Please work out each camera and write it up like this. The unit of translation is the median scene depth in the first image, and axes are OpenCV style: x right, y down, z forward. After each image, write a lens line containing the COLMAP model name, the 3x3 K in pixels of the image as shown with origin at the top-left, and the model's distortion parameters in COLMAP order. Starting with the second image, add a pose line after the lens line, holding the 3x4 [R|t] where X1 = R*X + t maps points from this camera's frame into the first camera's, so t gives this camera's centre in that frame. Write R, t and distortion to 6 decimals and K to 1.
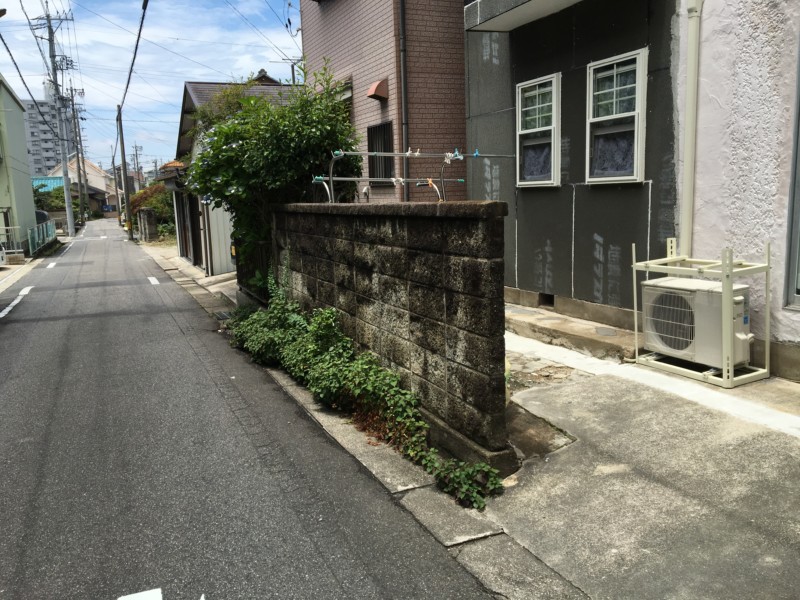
lens RADIAL K [[678.9, 0, 400.0], [0, 678.9, 300.0], [0, 0, 1]] dist [0.086702, -0.137004]
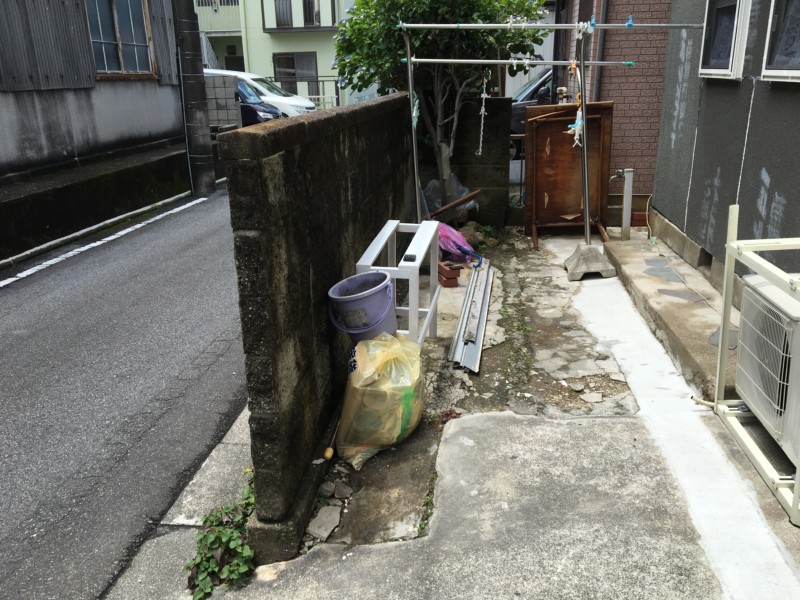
lens RADIAL K [[678.9, 0, 400.0], [0, 678.9, 300.0], [0, 0, 1]] dist [0.086702, -0.137004]
pose [[0.856781, 0.183312, -0.481999, 0.427429], [-0.092382, 0.974126, 0.206261, -0.106042], [0.507338, -0.132193, 0.851548, 0.433505]]
